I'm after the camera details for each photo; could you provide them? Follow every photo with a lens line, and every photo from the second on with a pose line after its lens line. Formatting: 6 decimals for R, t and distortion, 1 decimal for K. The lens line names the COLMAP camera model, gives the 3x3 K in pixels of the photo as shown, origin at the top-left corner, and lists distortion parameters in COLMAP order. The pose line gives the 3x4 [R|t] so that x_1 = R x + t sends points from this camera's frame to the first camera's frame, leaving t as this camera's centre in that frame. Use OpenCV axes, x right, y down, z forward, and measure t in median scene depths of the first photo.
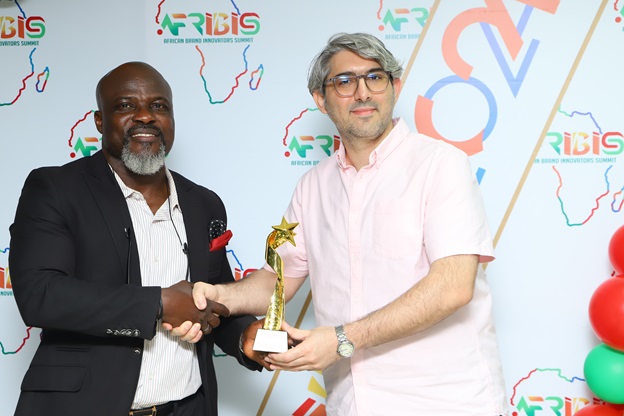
lens RADIAL K [[1214.5, 0, 302.8], [0, 1214.5, 227.2], [0, 0, 1]] dist [0.266984, 0.000000]
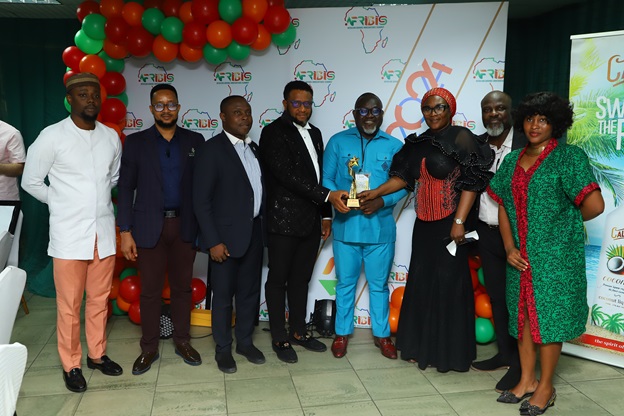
lens RADIAL K [[576.3, 0, 305.9], [0, 576.3, 213.8], [0, 0, 1]] dist [0.020522, 0.000000]
pose [[0.999106, 0.021843, -0.036184, -0.045905], [-0.018538, 0.995833, 0.089292, 0.014713], [0.037984, -0.088542, 0.995348, -0.229128]]
